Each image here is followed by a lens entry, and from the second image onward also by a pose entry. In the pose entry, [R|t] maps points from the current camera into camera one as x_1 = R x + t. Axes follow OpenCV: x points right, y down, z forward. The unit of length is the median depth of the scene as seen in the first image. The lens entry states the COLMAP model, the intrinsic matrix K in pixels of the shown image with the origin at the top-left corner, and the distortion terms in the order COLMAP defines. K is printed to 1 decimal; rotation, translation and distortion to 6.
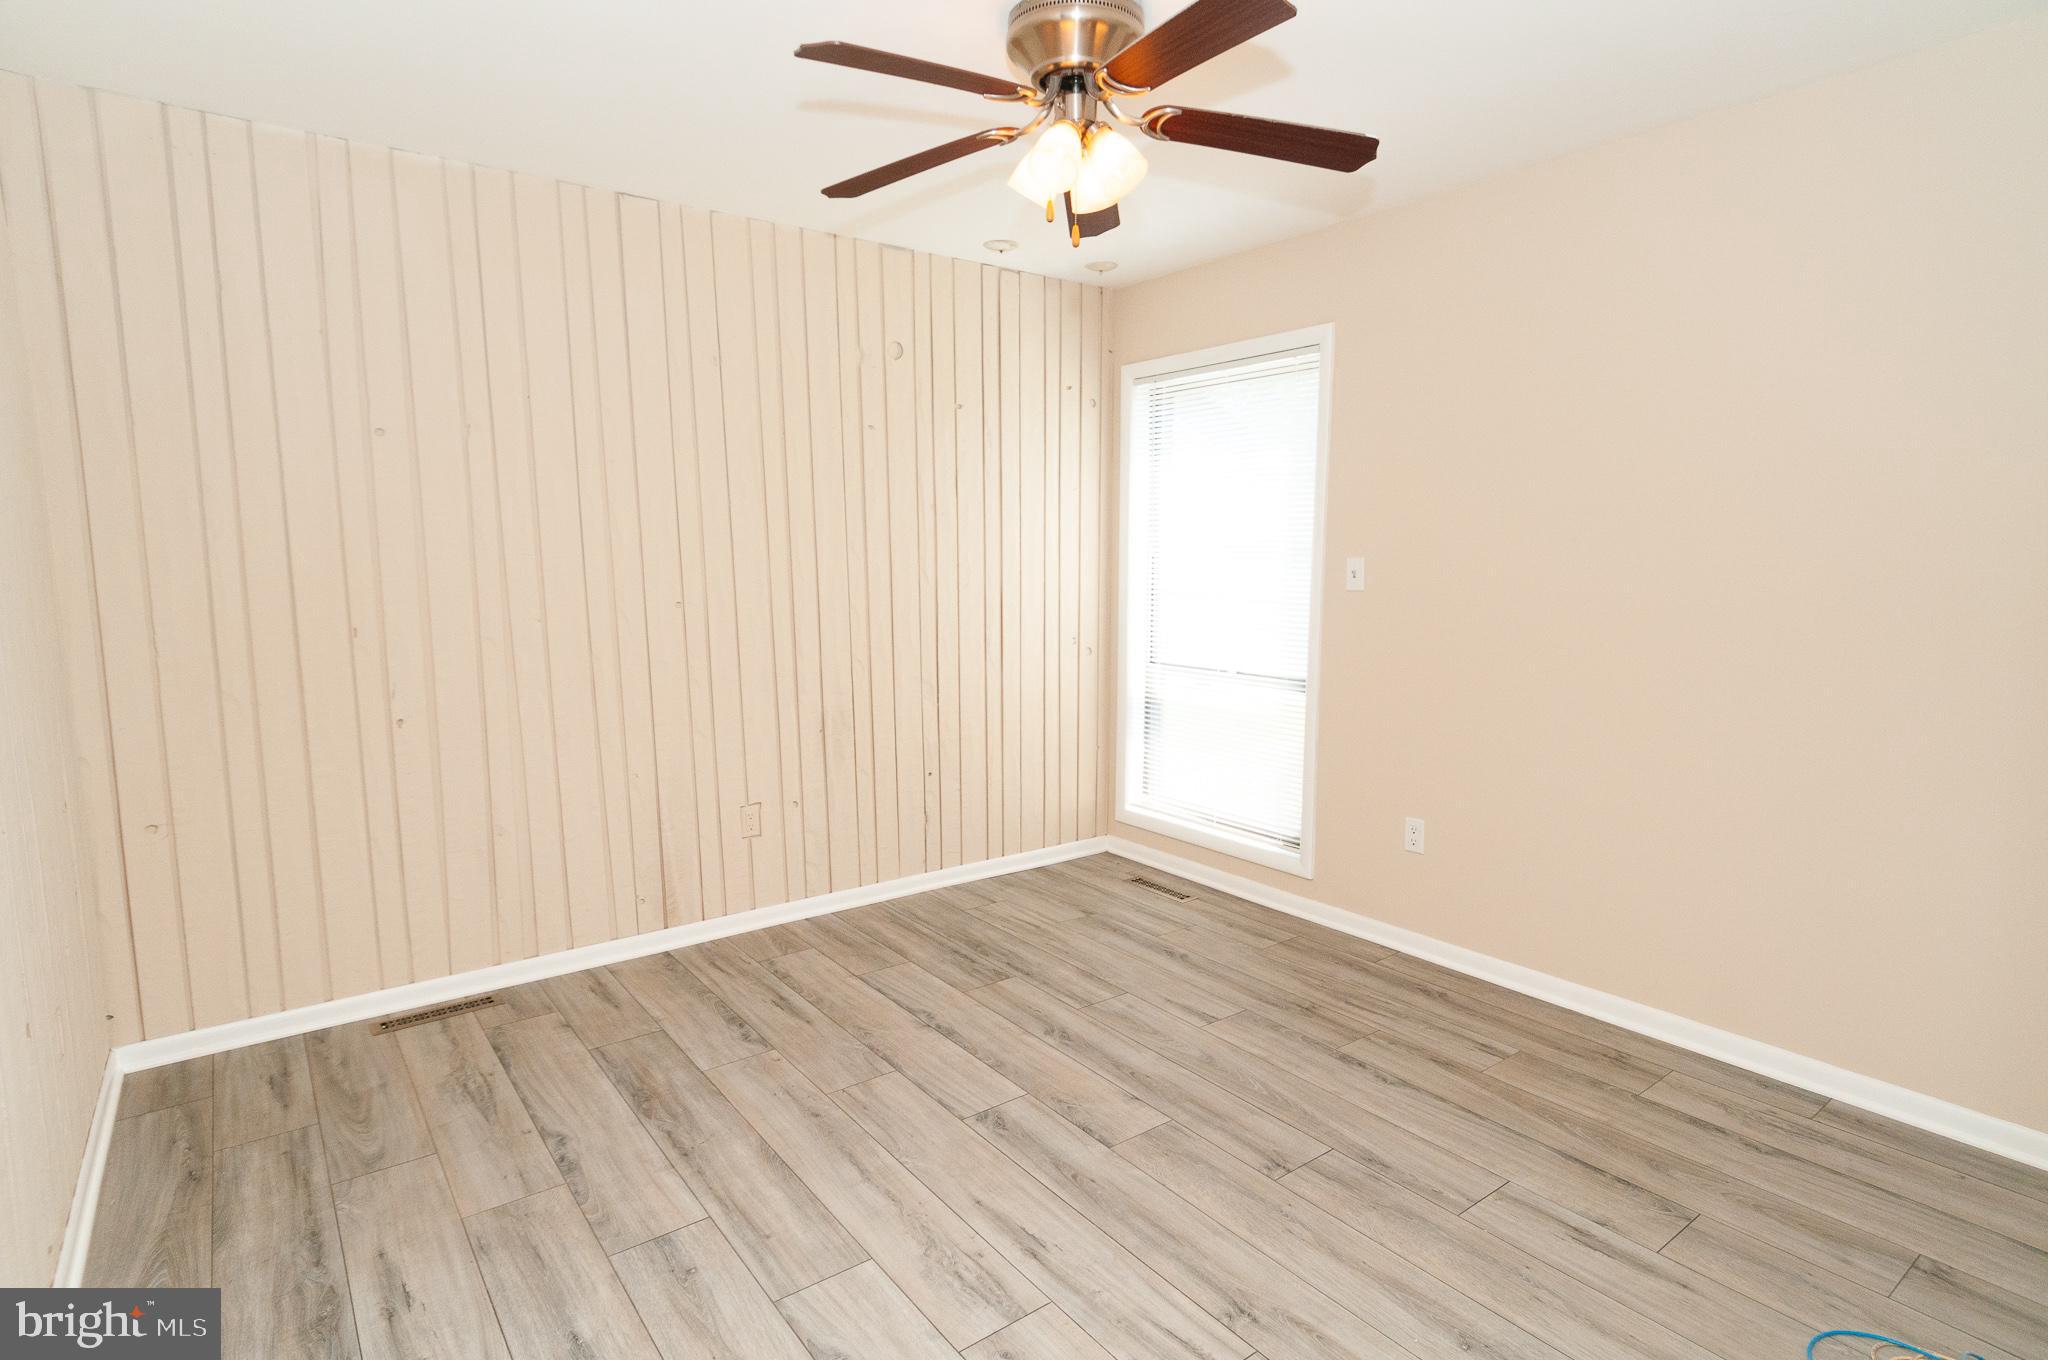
lens RADIAL K [[1055.9, 0, 1019.2], [0, 1055.9, 686.5], [0, 0, 1]] dist [0.018354, -0.019359]
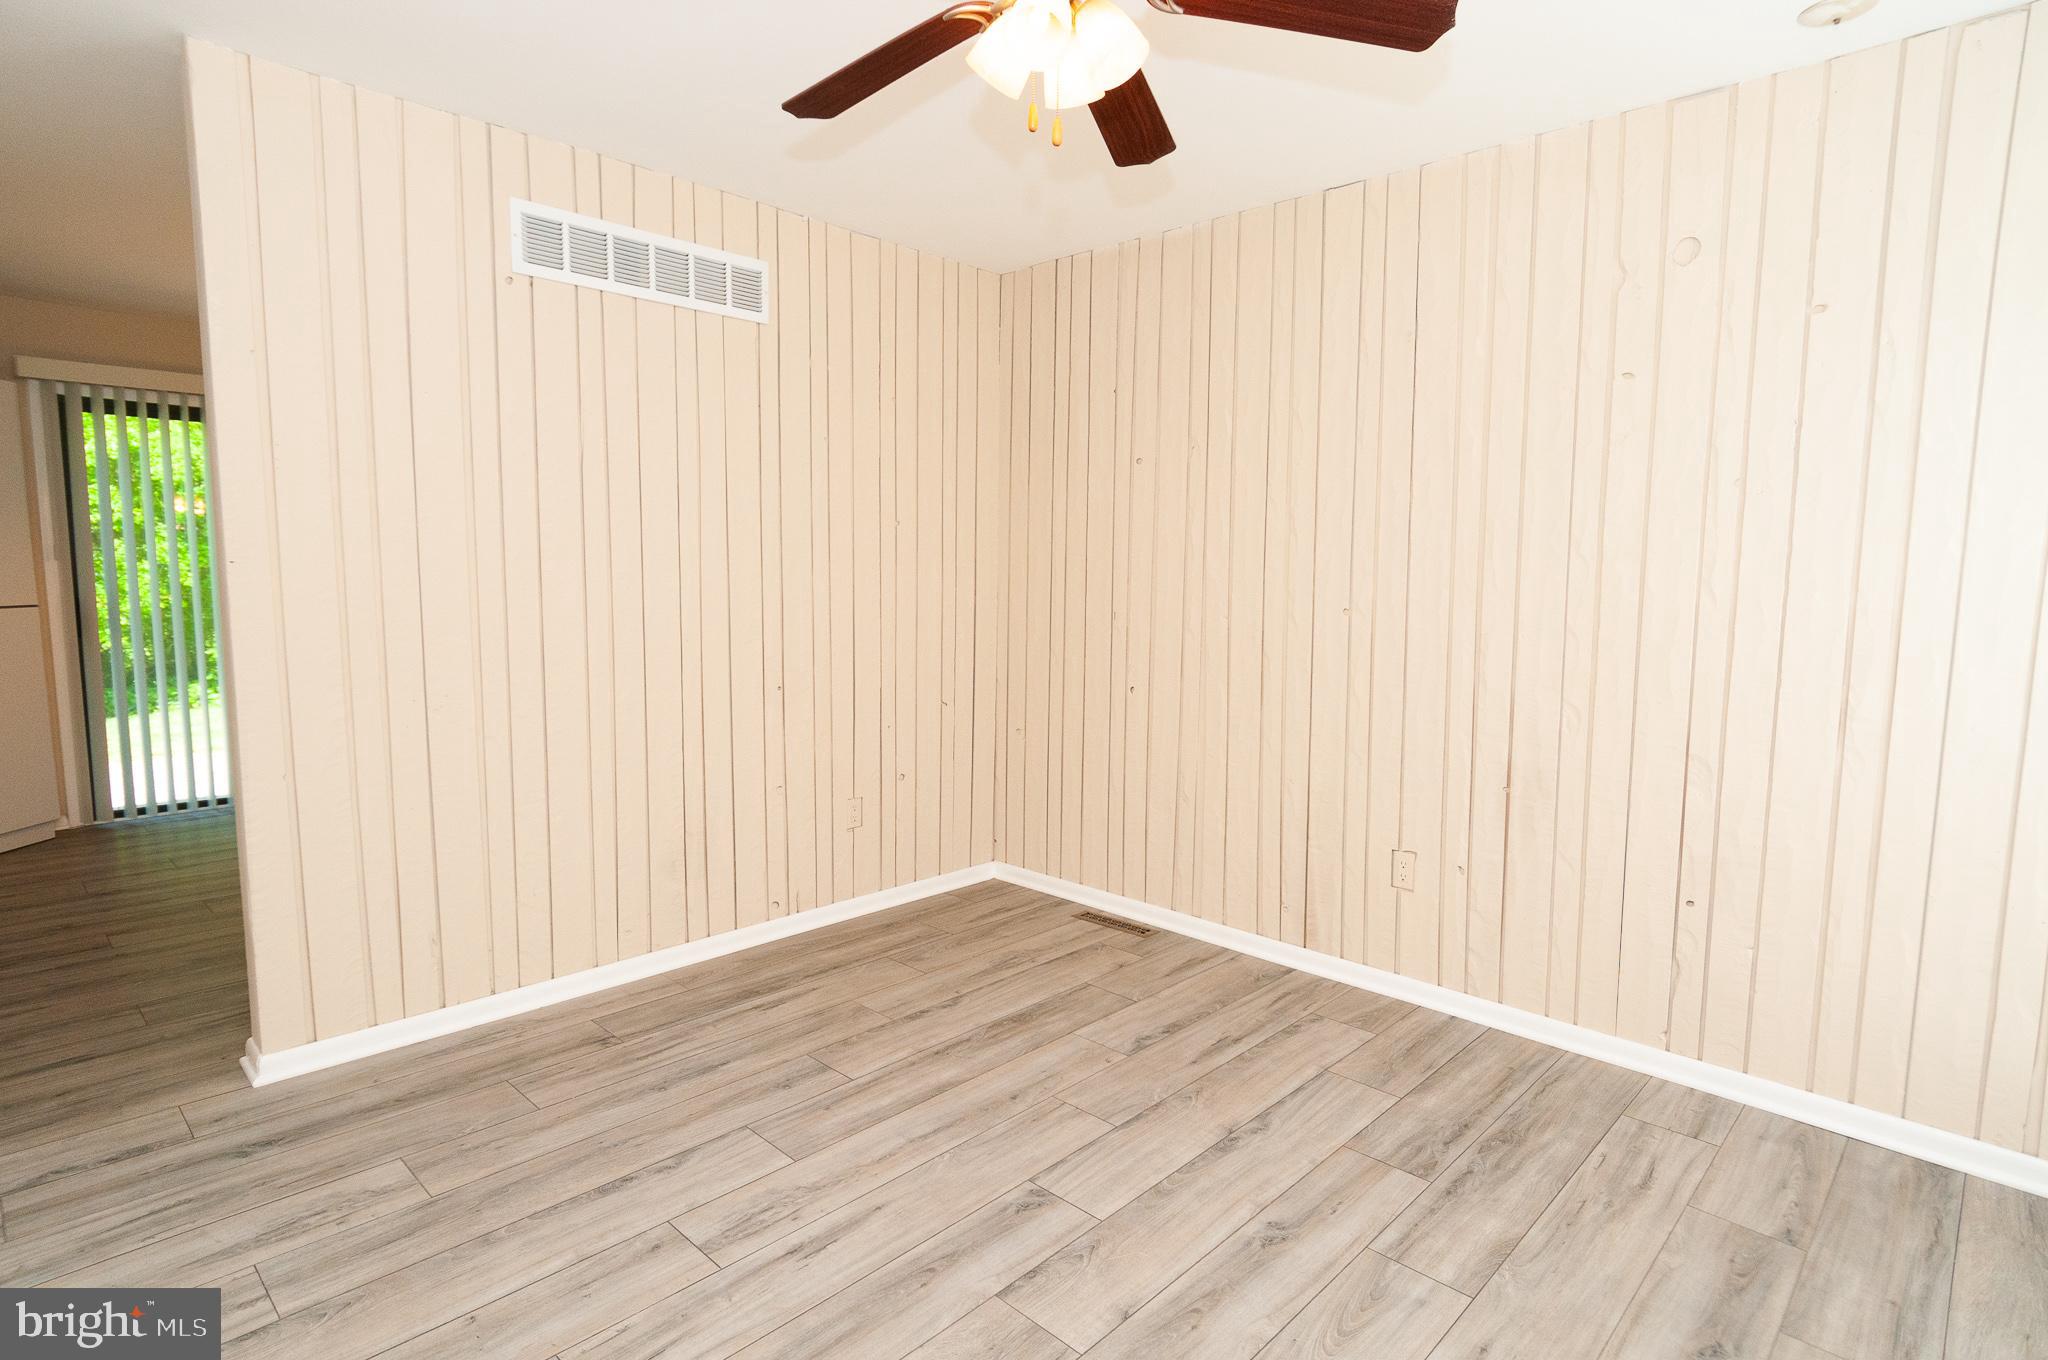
lens RADIAL K [[1055.9, 0, 1019.2], [0, 1055.9, 686.5], [0, 0, 1]] dist [0.018354, -0.019359]
pose [[0.158176, 0.110315, -0.981229, 0.636794], [-0.142639, 0.985869, 0.087843, -0.060853], [0.977054, 0.126067, 0.171676, 0.655425]]
